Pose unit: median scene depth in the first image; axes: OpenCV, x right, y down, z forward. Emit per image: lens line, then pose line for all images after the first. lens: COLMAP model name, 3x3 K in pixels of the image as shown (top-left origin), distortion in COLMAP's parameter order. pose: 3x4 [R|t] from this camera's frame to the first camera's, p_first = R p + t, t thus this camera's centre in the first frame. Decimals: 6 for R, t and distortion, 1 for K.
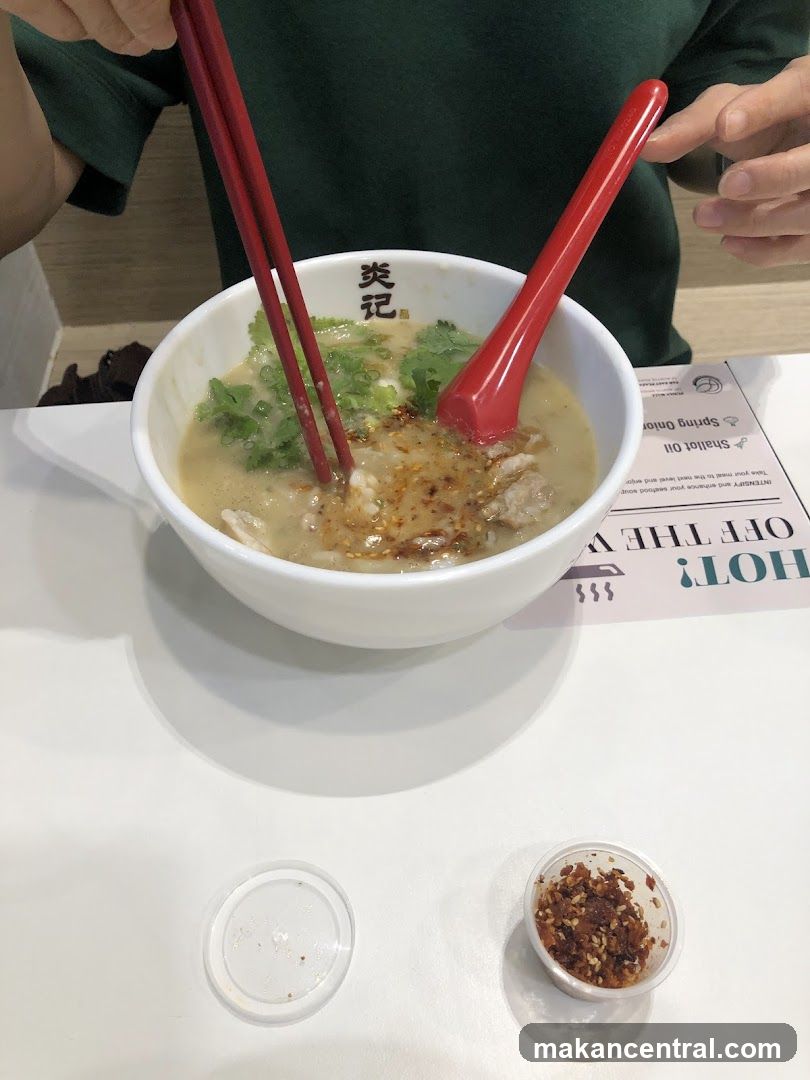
lens RADIAL K [[904.4, 0, 387.8], [0, 904.4, 540.0], [0, 0, 1]] dist [-0.008540, -0.011498]
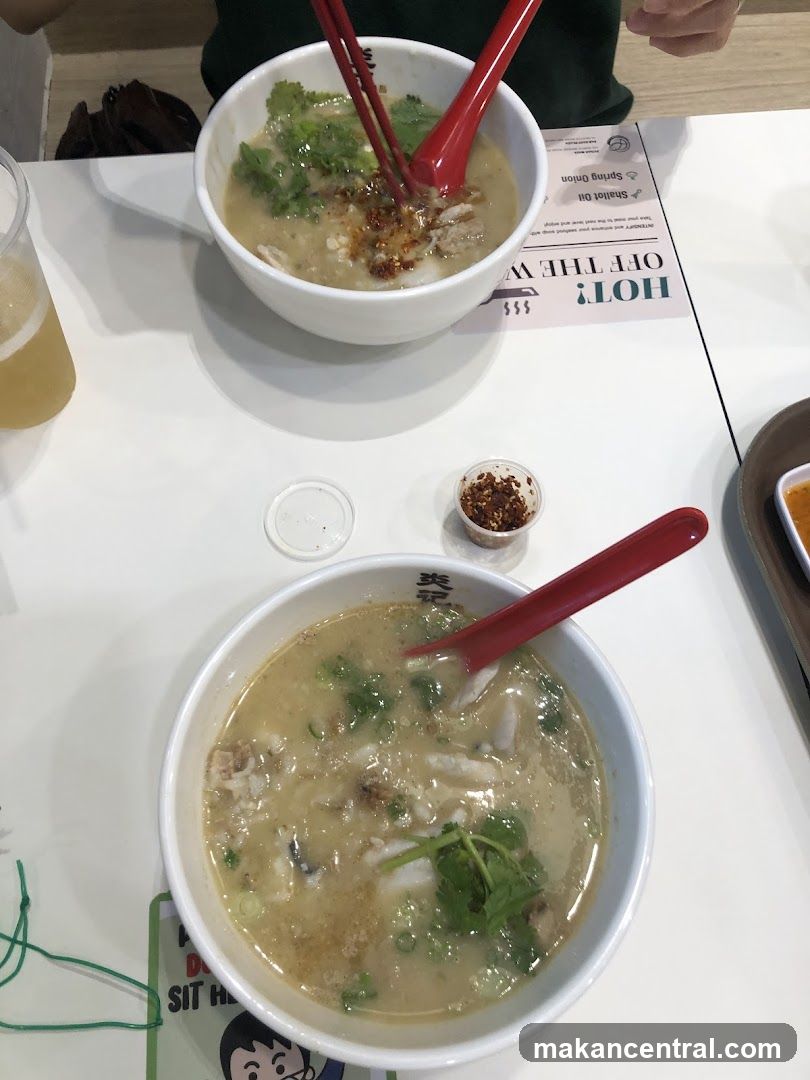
lens RADIAL K [[904.4, 0, 387.8], [0, 904.4, 540.0], [0, 0, 1]] dist [-0.008540, -0.011498]
pose [[0.999562, -0.005542, 0.029080, -0.016961], [-0.003122, 0.957103, 0.289732, -0.003586], [-0.029439, -0.289696, 0.956666, -0.458724]]
